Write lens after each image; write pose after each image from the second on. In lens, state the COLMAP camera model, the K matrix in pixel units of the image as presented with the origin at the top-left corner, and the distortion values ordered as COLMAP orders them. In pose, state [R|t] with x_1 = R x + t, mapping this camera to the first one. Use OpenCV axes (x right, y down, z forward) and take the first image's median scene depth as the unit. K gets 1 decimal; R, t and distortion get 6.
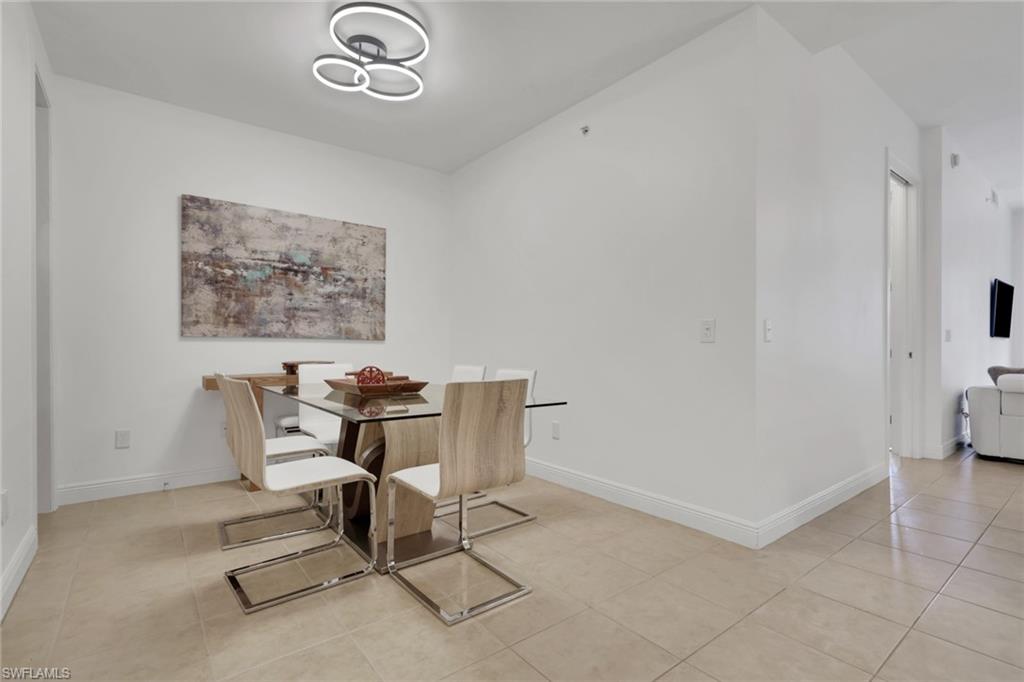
lens RADIAL K [[484.9, 0, 509.6], [0, 484.9, 343.4], [0, 0, 1]] dist [-0.001620, 0.000734]
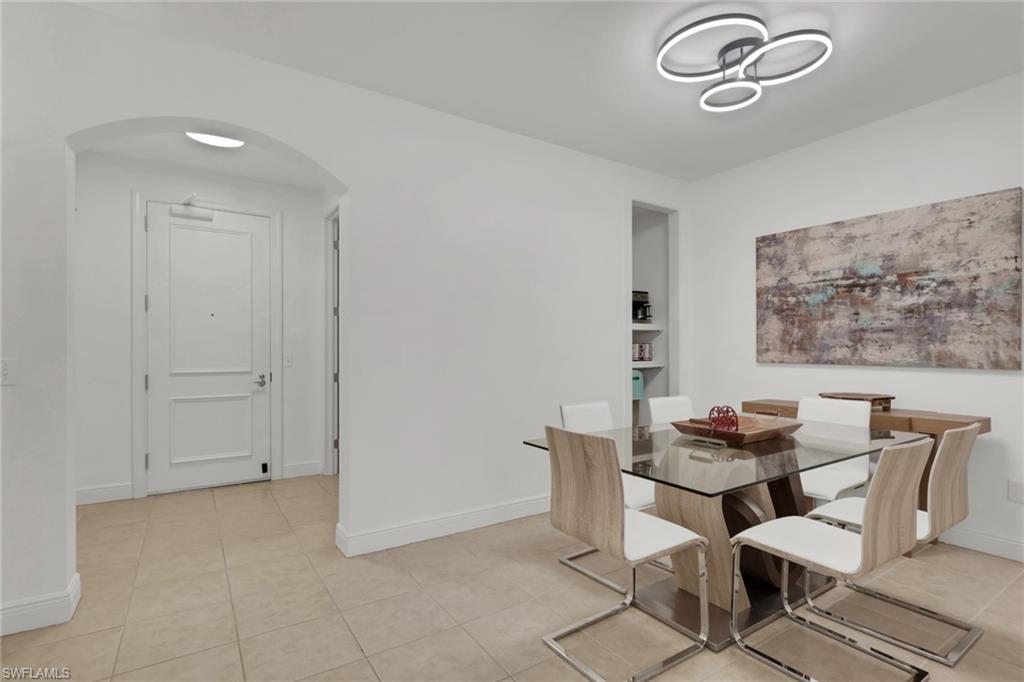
lens RADIAL K [[484.9, 0, 509.6], [0, 484.9, 343.4], [0, 0, 1]] dist [-0.001620, 0.000734]
pose [[-0.084764, -0.016475, -0.996265, 0.470393], [0.009852, 0.999801, -0.017371, -0.041857], [0.996352, -0.011288, -0.084585, 0.477617]]
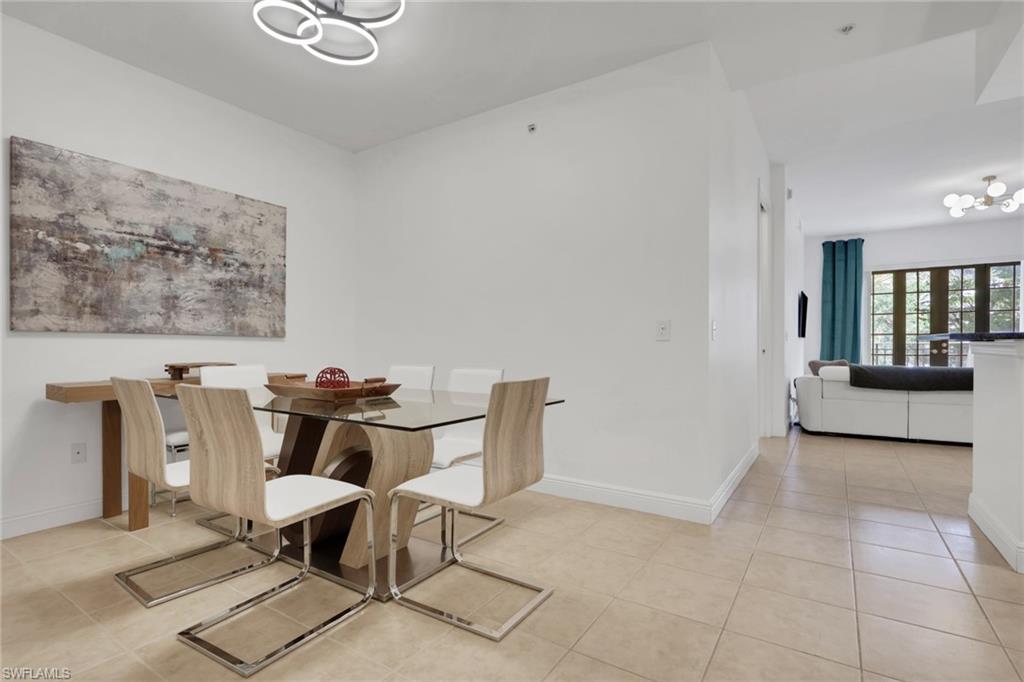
lens RADIAL K [[498.7, 0, 513.8], [0, 498.7, 343.1], [0, 0, 1]] dist [-0.001886, -0.000081]
pose [[0.943789, 0.001148, 0.330546, -0.194177], [-0.001937, 0.999996, 0.002059, 0.001049], [-0.330543, -0.002584, 0.943788, 0.037431]]
